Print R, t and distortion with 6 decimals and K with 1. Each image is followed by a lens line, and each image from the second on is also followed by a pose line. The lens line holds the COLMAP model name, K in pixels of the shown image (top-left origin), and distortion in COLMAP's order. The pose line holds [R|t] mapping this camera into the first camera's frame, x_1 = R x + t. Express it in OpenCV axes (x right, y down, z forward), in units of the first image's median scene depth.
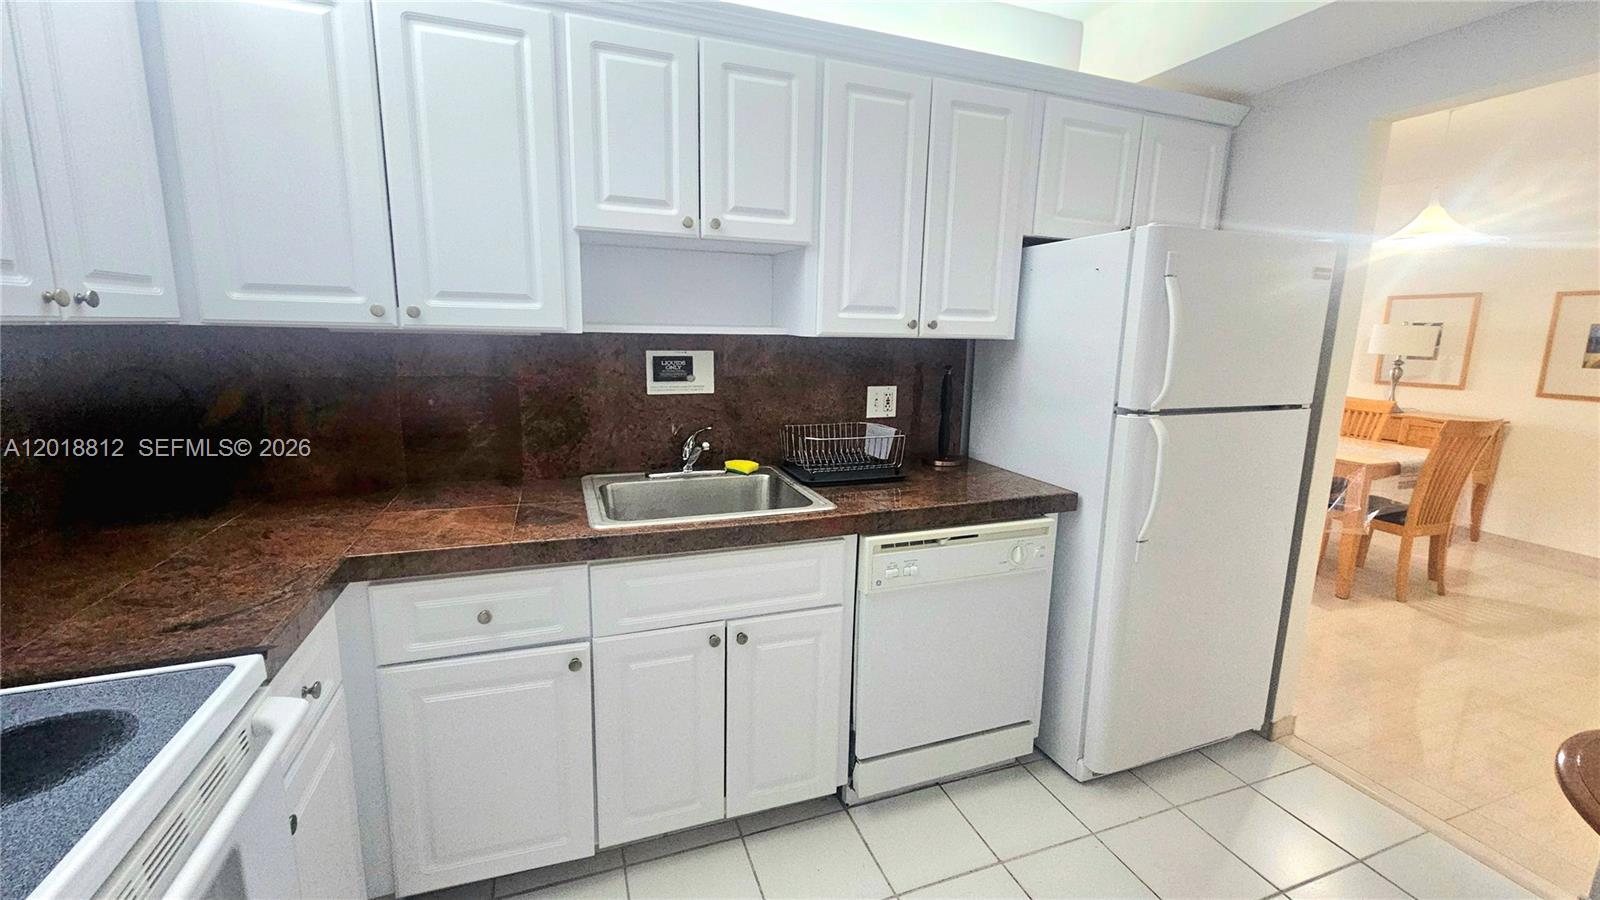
lens RADIAL K [[648.6, 0, 801.6], [0, 648.6, 439.8], [0, 0, 1]] dist [-0.006539, 0.000334]
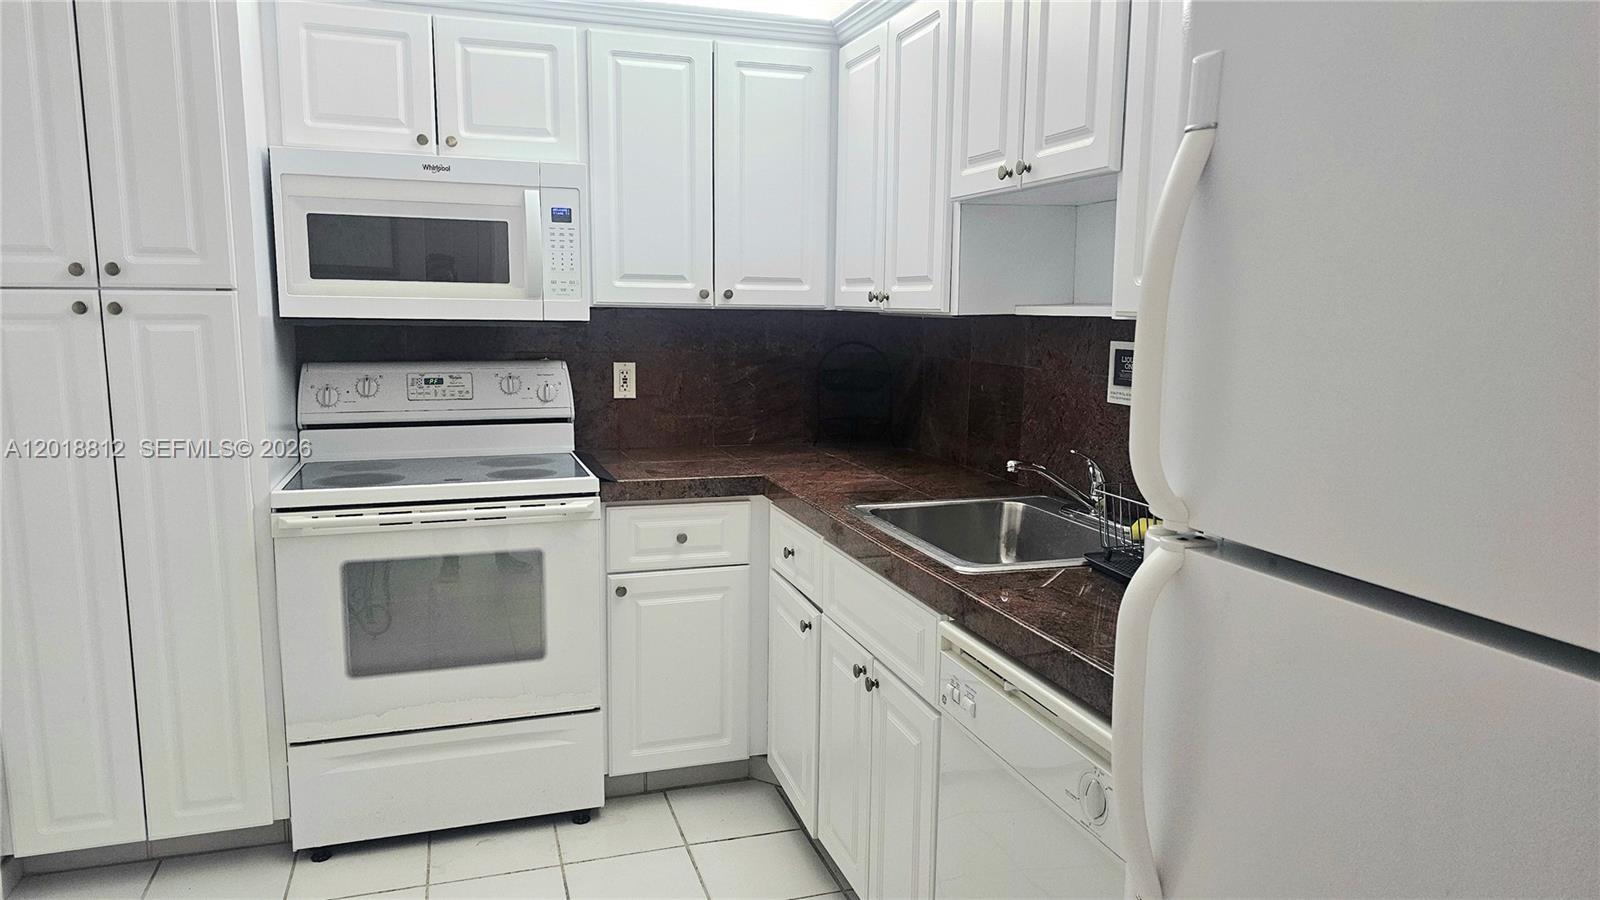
lens RADIAL K [[1073.0, 0, 802.0], [0, 1073.0, 455.2], [0, 0, 1]] dist [0.038655, -0.043545]
pose [[-0.059337, 0.117163, -0.991338, 1.145273], [-0.179121, 0.975720, 0.126038, -0.120795], [0.982036, 0.185049, -0.036910, 0.857396]]
